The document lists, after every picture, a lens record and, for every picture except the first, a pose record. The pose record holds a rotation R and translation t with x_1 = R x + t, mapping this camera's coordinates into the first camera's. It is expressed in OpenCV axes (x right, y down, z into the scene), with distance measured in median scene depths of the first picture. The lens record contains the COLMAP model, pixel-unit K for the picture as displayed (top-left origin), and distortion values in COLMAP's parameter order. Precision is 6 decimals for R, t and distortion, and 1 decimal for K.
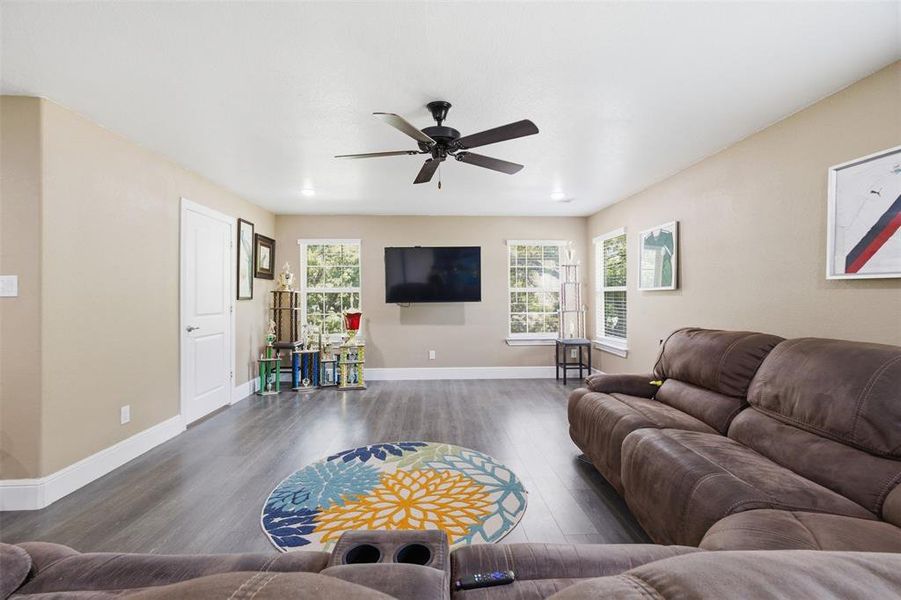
lens RADIAL K [[400.2, 0, 453.0], [0, 400.2, 300.9], [0, 0, 1]] dist [-0.009017, 0.000241]
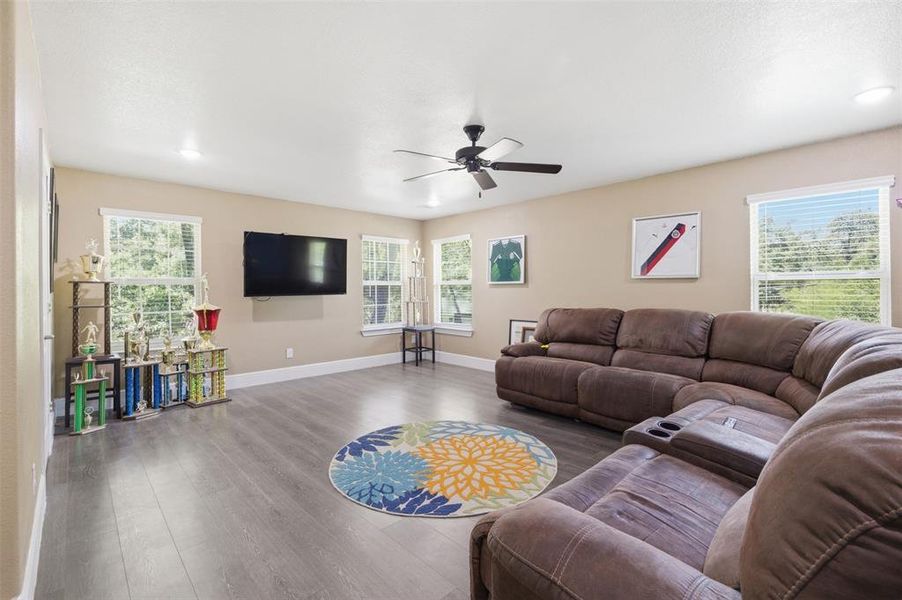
lens RADIAL K [[409.9, 0, 451.0], [0, 409.9, 300.0], [0, 0, 1]] dist [-0.013429, 0.000029]
pose [[0.742037, -0.017200, 0.670138, -0.792871], [0.011334, 0.999850, 0.013113, 0.011151], [-0.670263, -0.002135, 0.742120, 0.114352]]
